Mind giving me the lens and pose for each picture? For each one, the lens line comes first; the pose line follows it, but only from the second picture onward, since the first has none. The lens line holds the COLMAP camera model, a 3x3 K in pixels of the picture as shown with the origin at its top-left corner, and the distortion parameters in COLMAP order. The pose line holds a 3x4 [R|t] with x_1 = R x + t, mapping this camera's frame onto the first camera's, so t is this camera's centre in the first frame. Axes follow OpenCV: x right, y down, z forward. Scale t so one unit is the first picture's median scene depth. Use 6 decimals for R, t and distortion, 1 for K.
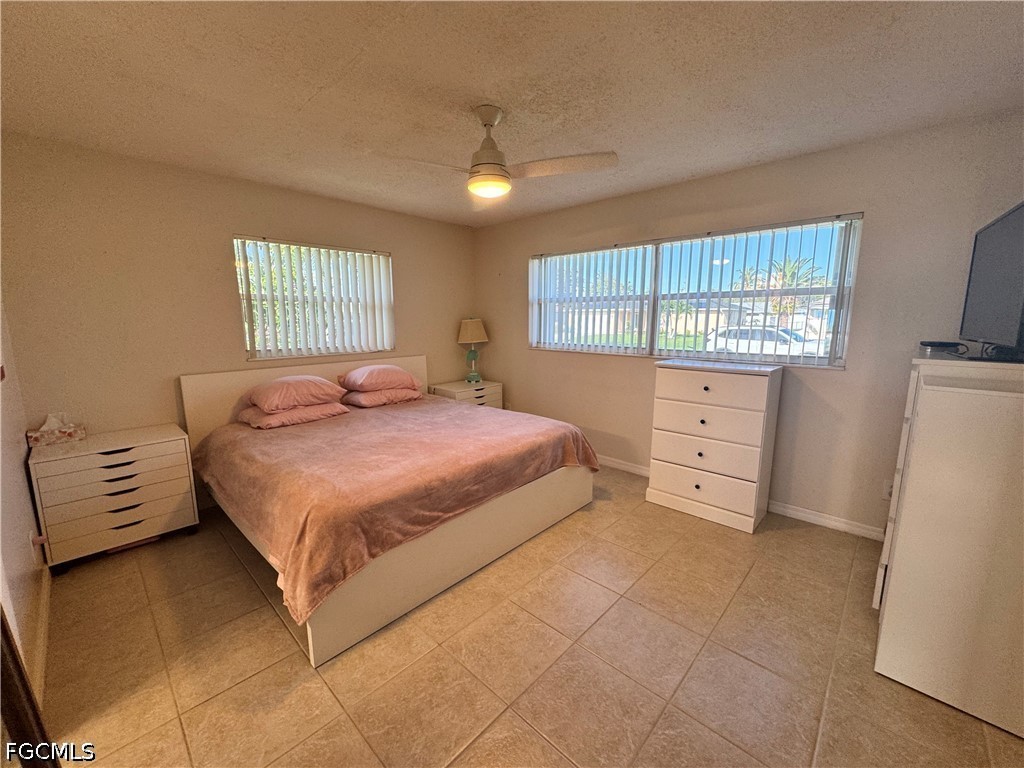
lens RADIAL K [[415.2, 0, 509.3], [0, 415.2, 387.5], [0, 0, 1]] dist [-0.004804, 0.000598]
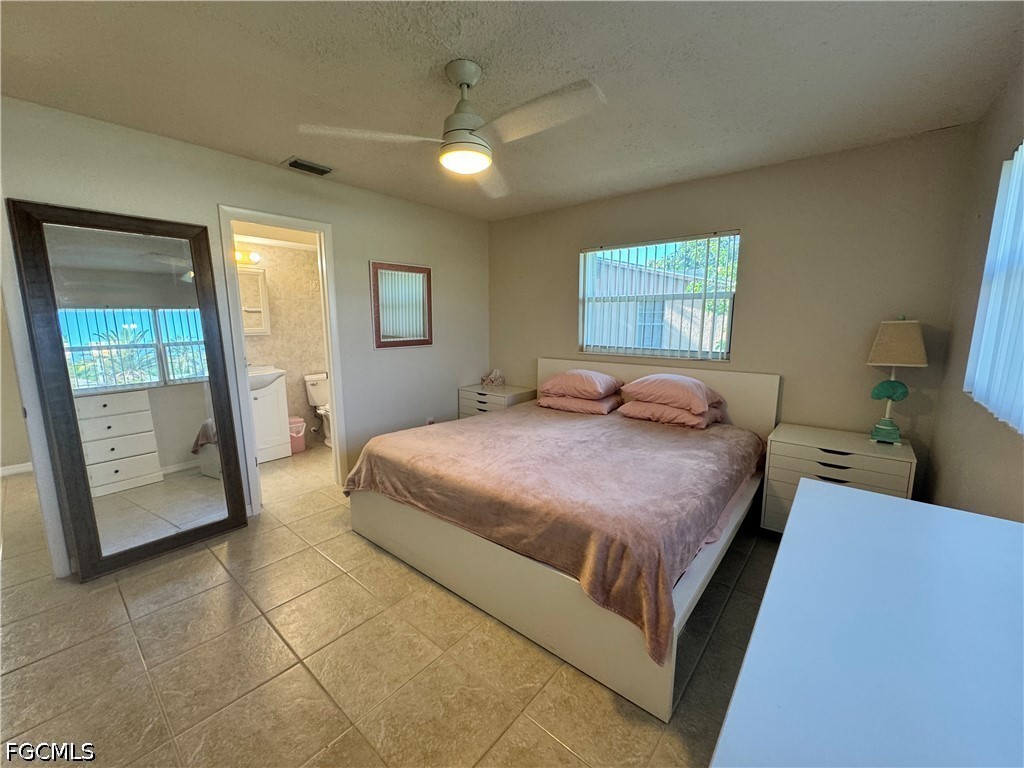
lens RADIAL K [[415.2, 0, 513.2], [0, 415.2, 380.5], [0, 0, 1]] dist [-0.004804, 0.000598]
pose [[0.042889, 0.149007, -0.987906, 0.641618], [-0.161620, 0.976826, 0.140320, -0.139892], [0.985921, 0.153647, 0.065978, 0.828701]]
